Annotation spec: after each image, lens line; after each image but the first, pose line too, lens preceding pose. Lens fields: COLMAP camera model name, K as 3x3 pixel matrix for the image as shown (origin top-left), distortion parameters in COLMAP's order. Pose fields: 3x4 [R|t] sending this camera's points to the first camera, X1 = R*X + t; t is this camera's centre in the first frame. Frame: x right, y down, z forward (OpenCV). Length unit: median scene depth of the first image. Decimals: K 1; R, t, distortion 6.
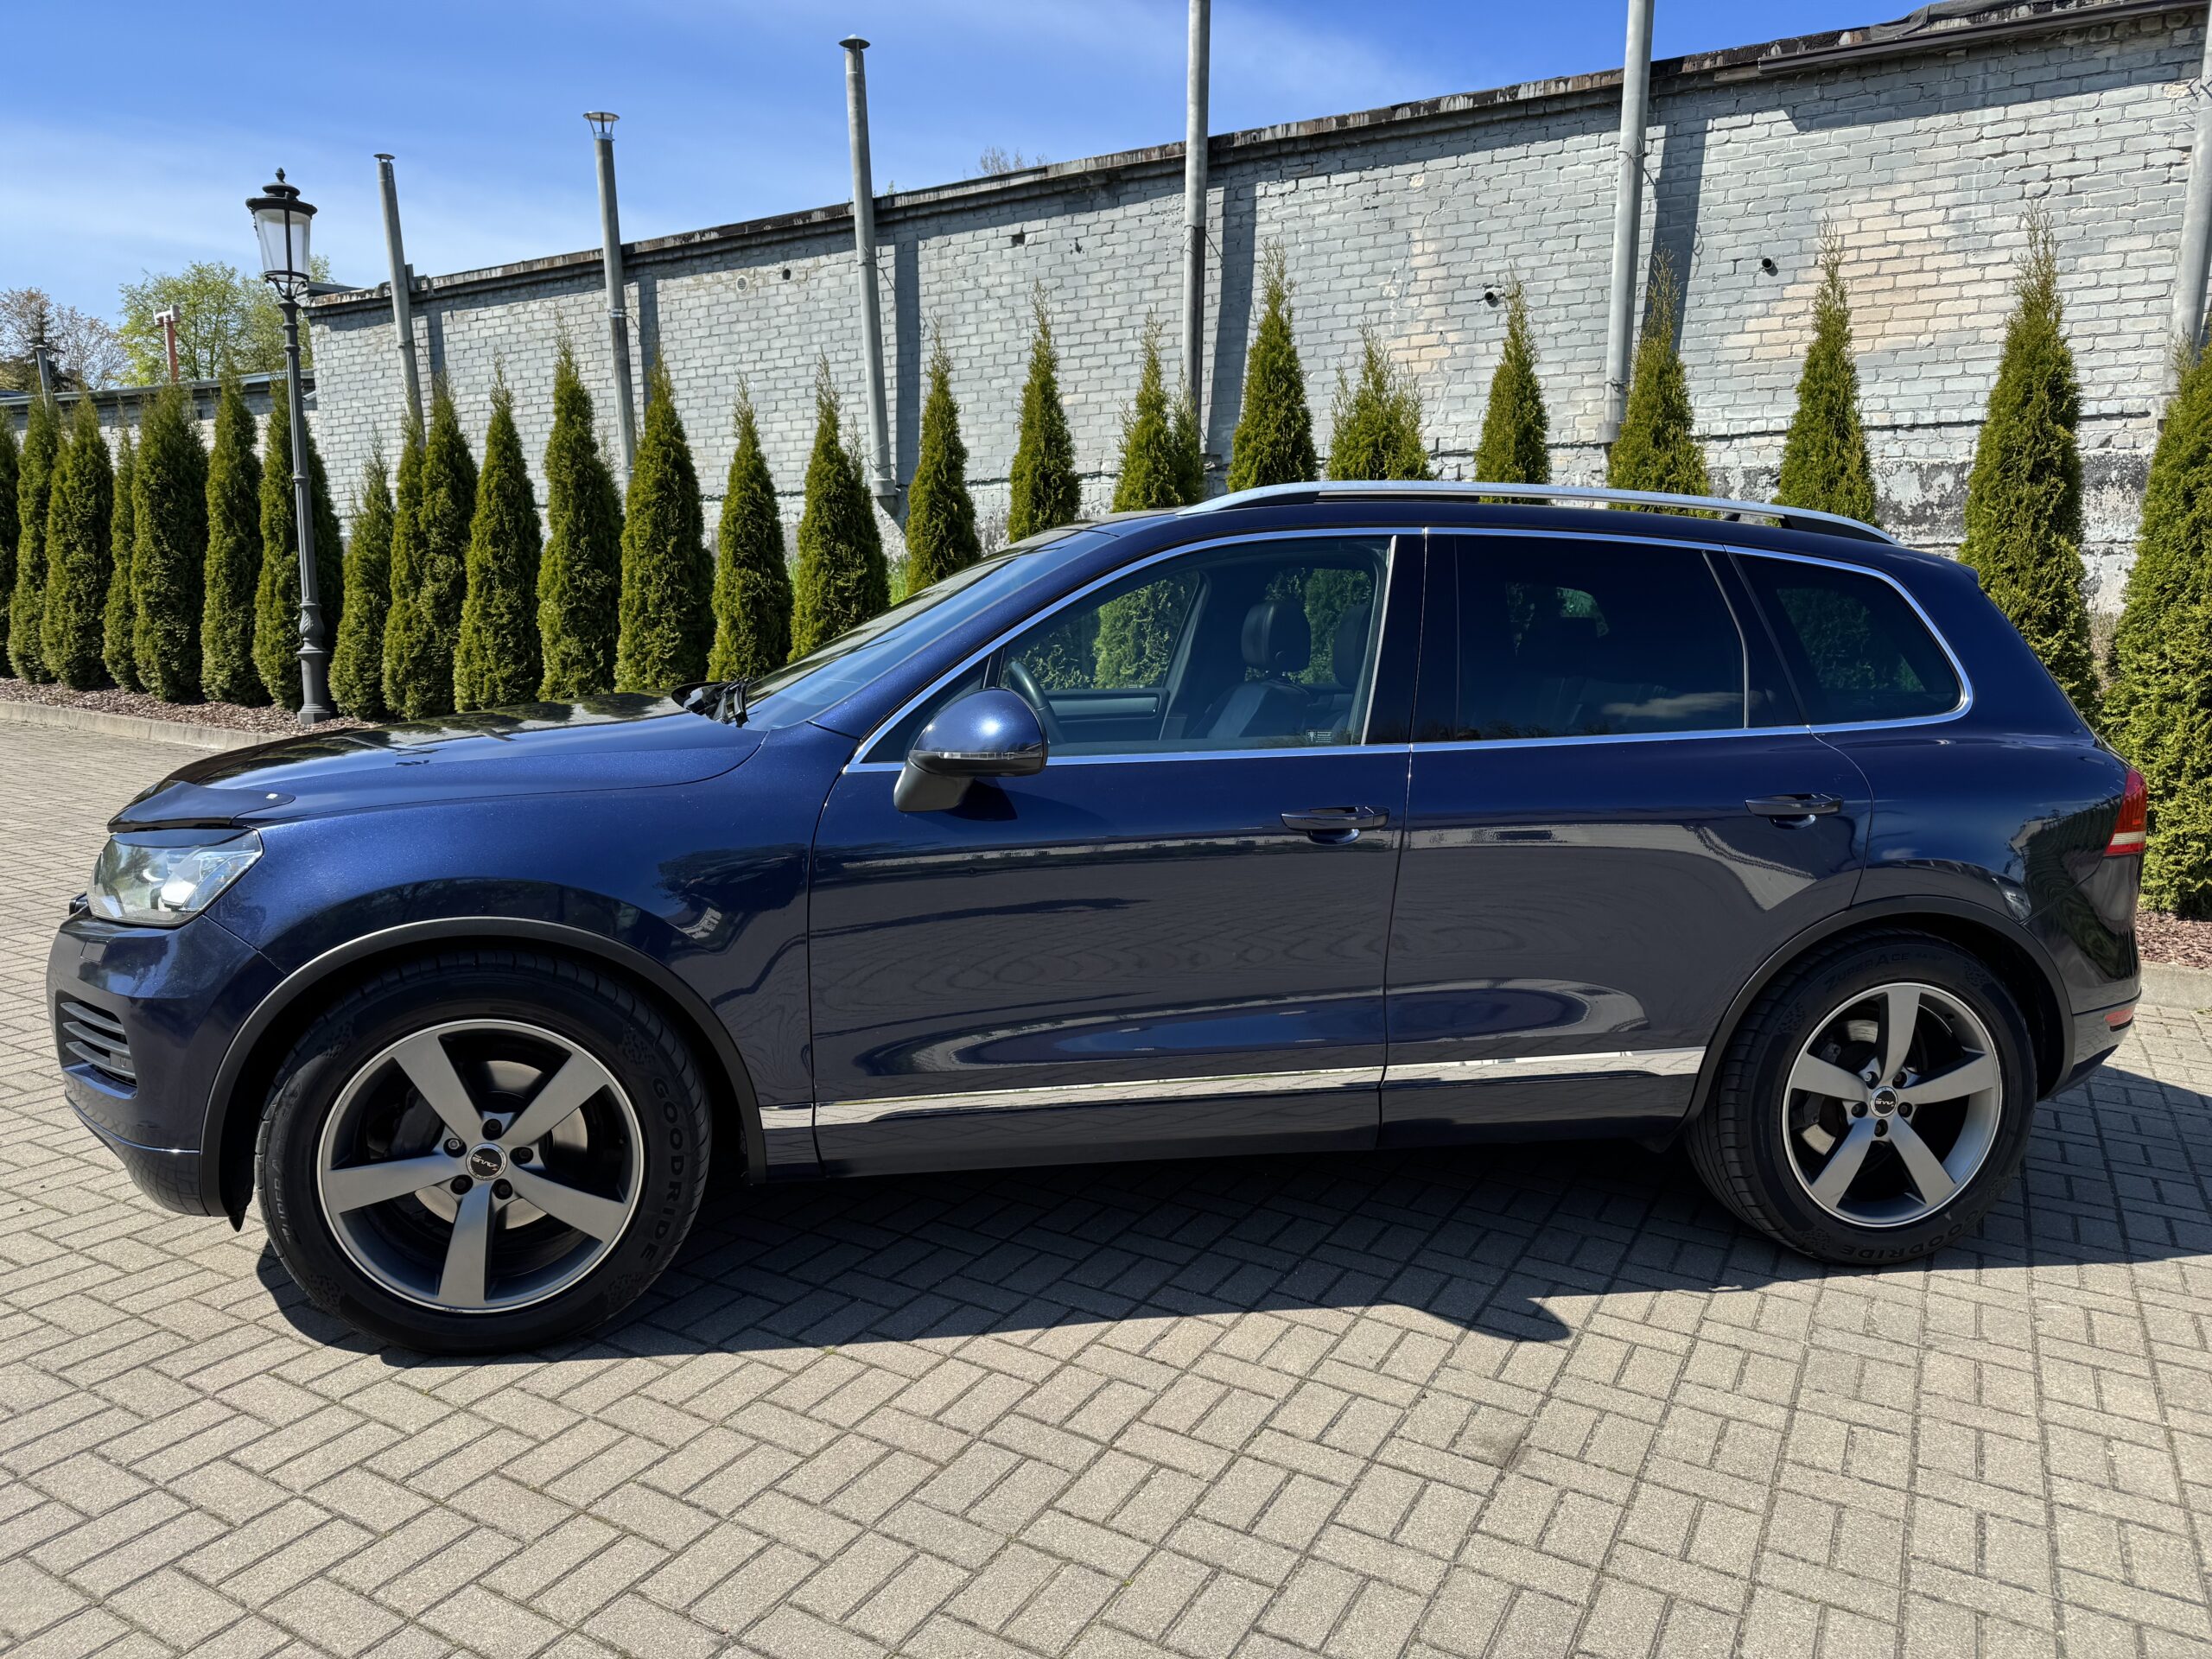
lens RADIAL K [[1562.5, 0, 1104.9], [0, 1562.5, 842.4], [0, 0, 1]] dist [0.020839, -0.023168]
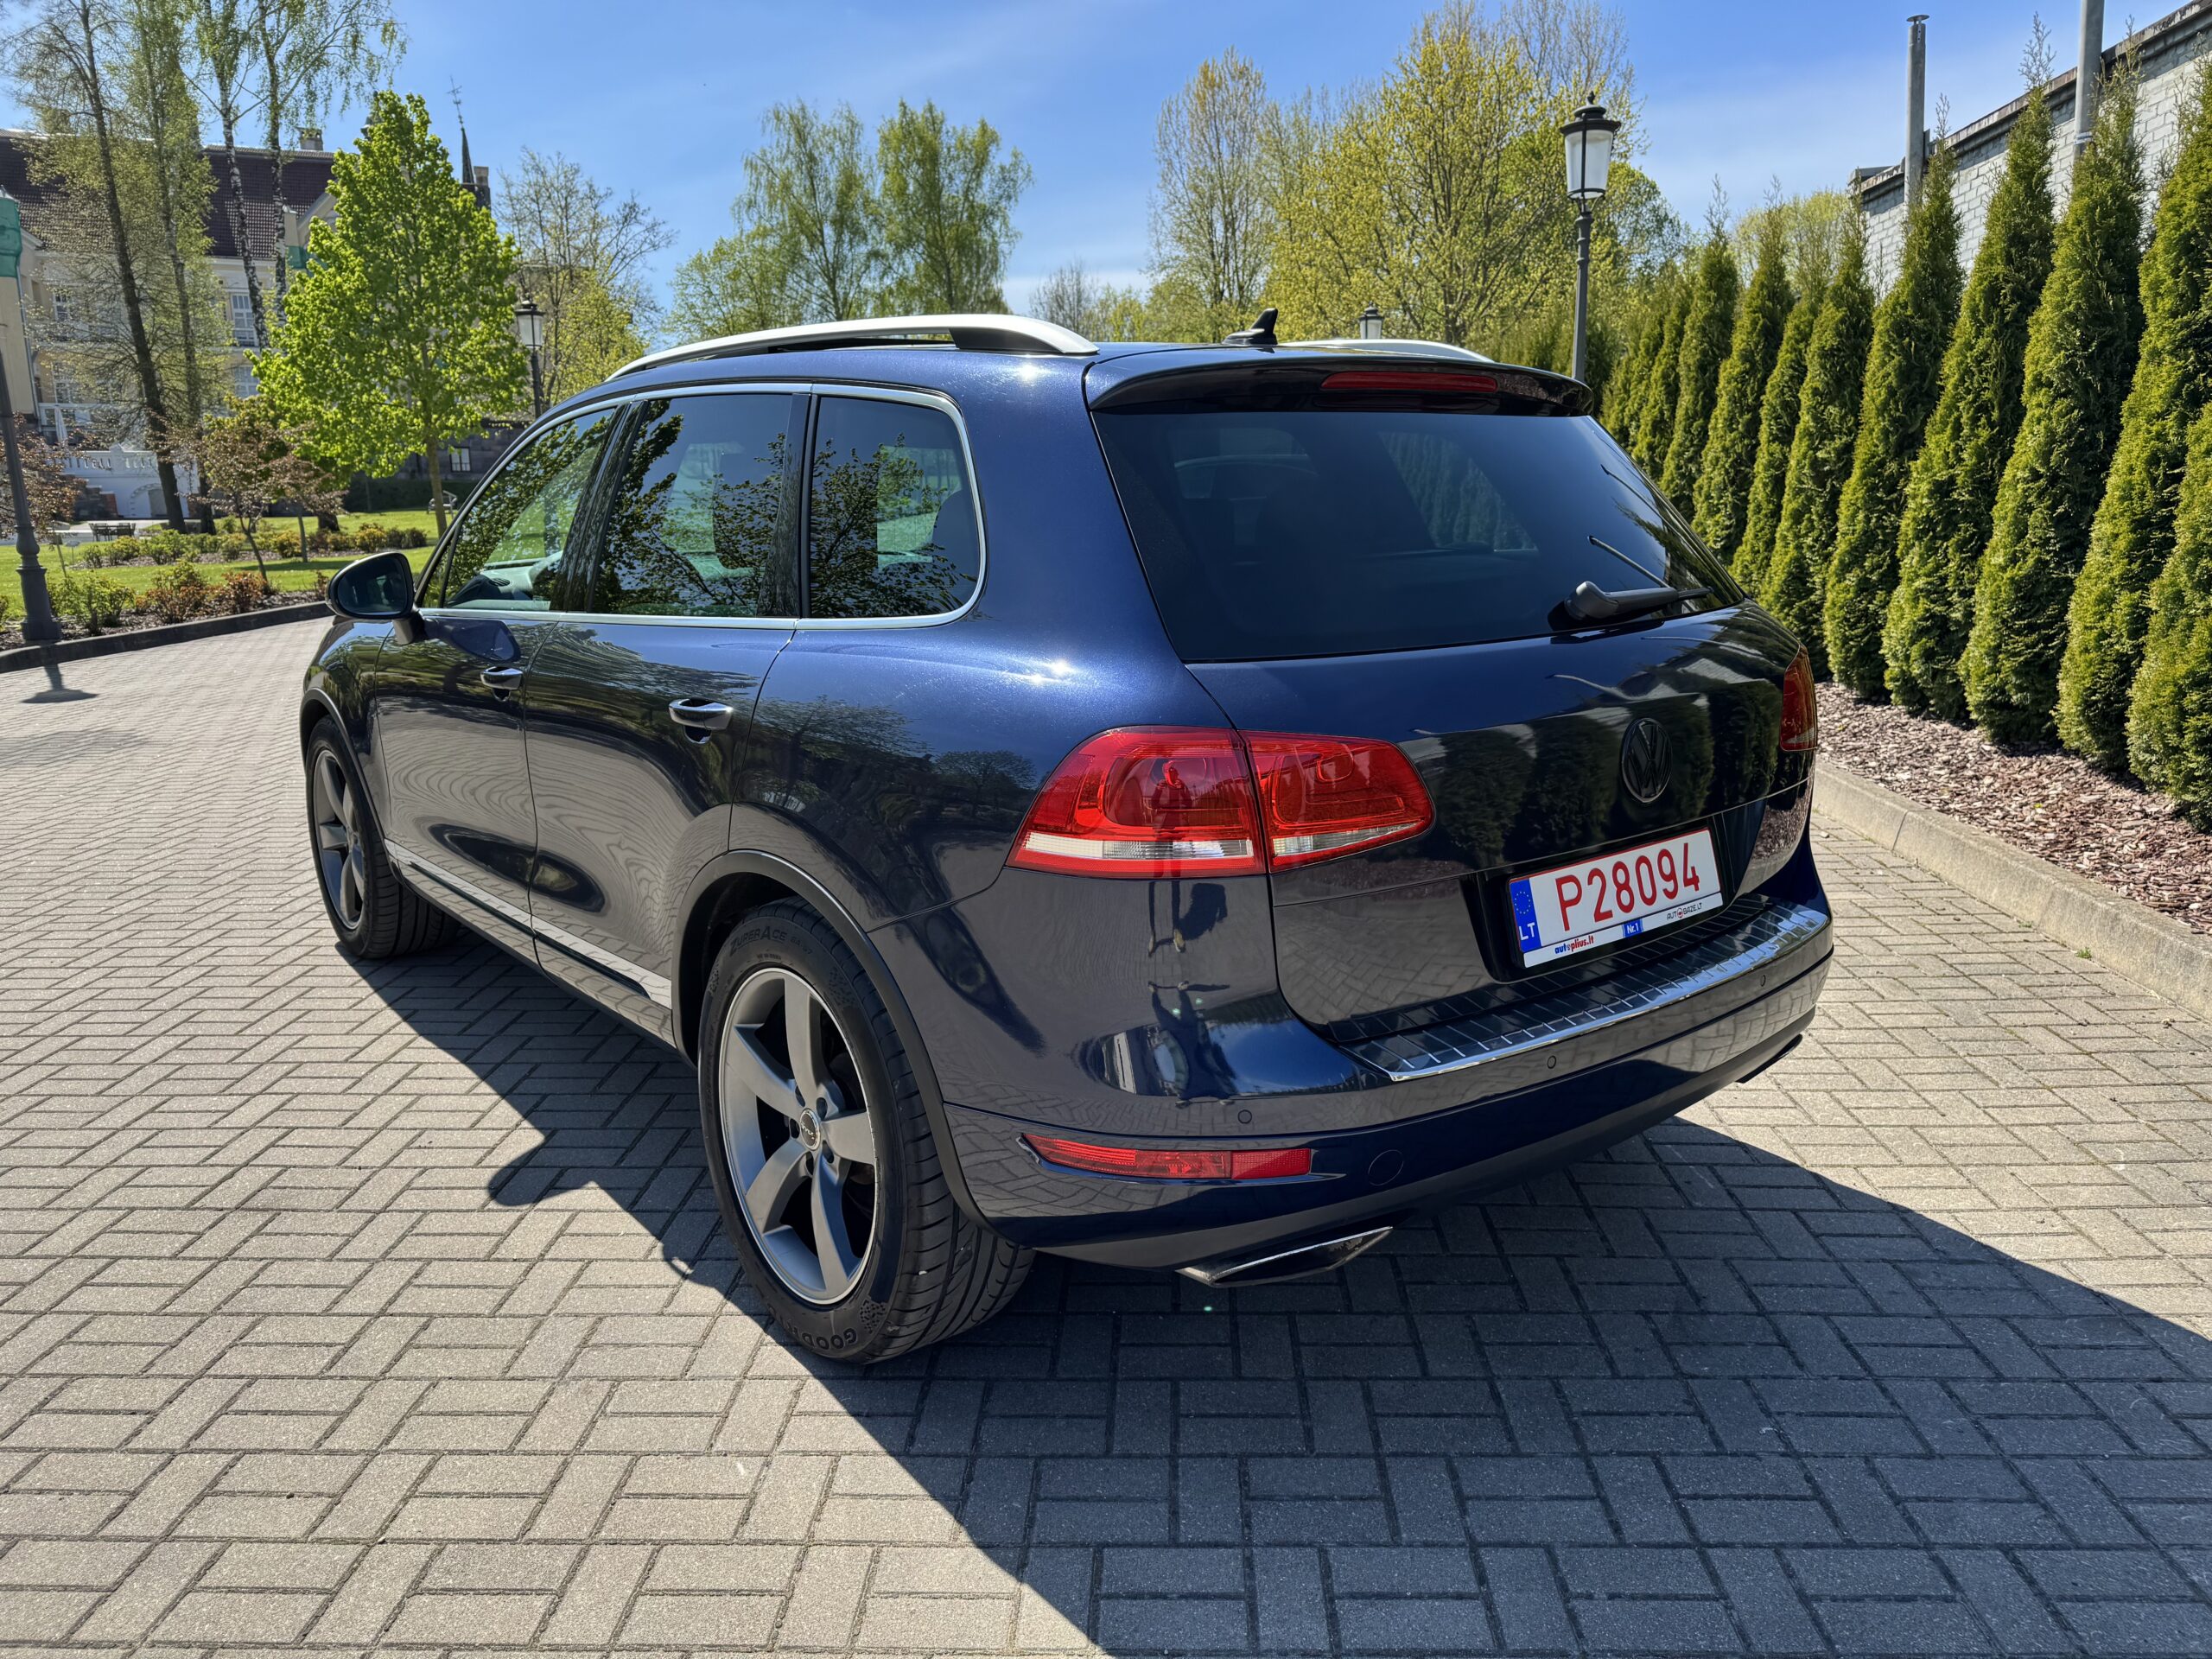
lens RADIAL K [[1562.5, 0, 1108.6], [0, 1562.5, 832.0], [0, 0, 1]] dist [0.020839, -0.023168]
pose [[0.445842, 0.155173, -0.881559, 1.280801], [-0.106448, 0.987062, 0.119908, -0.080329], [0.888760, 0.040380, 0.456592, 0.848783]]
